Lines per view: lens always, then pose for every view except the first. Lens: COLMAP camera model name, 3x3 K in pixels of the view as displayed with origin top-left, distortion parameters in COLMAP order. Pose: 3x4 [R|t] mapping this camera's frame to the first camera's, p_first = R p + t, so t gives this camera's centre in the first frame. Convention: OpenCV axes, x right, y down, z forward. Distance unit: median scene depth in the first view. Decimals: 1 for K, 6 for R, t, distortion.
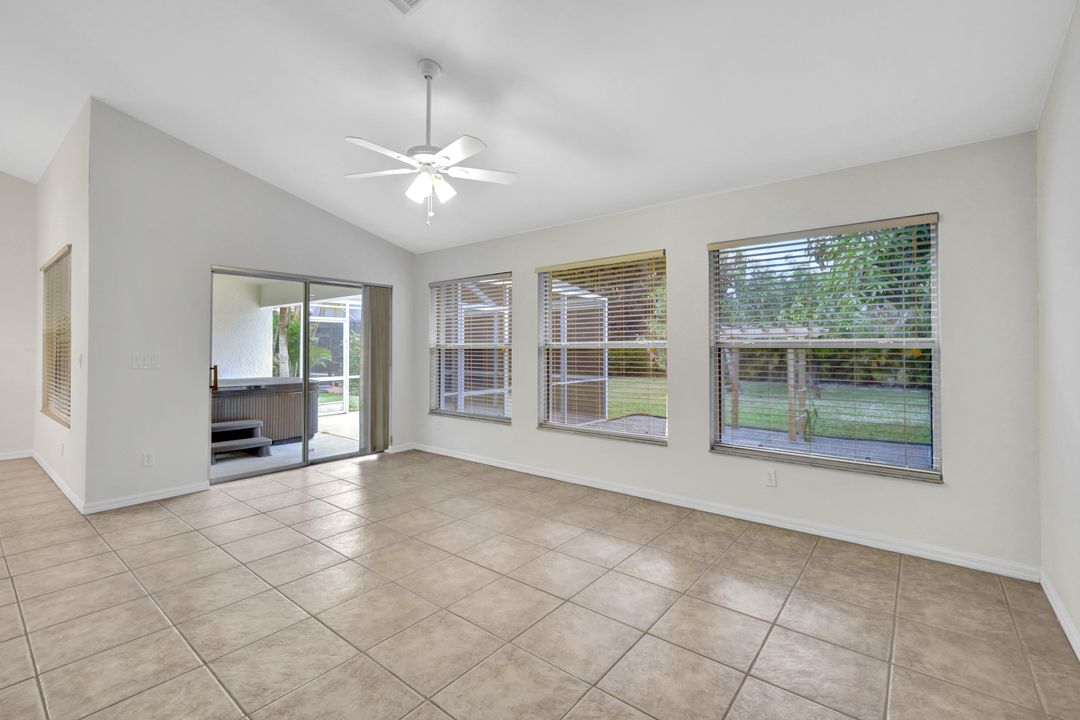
lens RADIAL K [[471.9, 0, 542.8], [0, 471.9, 359.9], [0, 0, 1]] dist [0.003076, 0.000478]
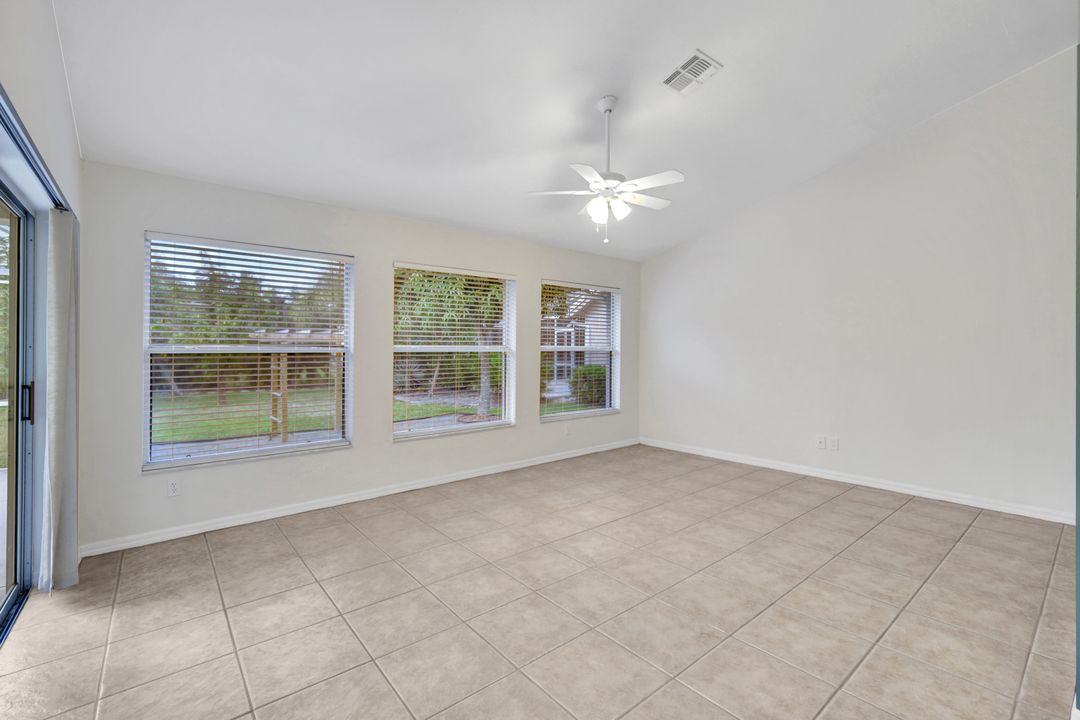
lens RADIAL K [[471.9, 0, 537.0], [0, 471.9, 369.8], [0, 0, 1]] dist [0.003076, 0.000478]
pose [[0.210092, -0.038677, 0.976916, -1.083786], [0.028462, 0.999036, 0.033432, -0.016810], [-0.977267, 0.020781, 0.210990, 0.710163]]
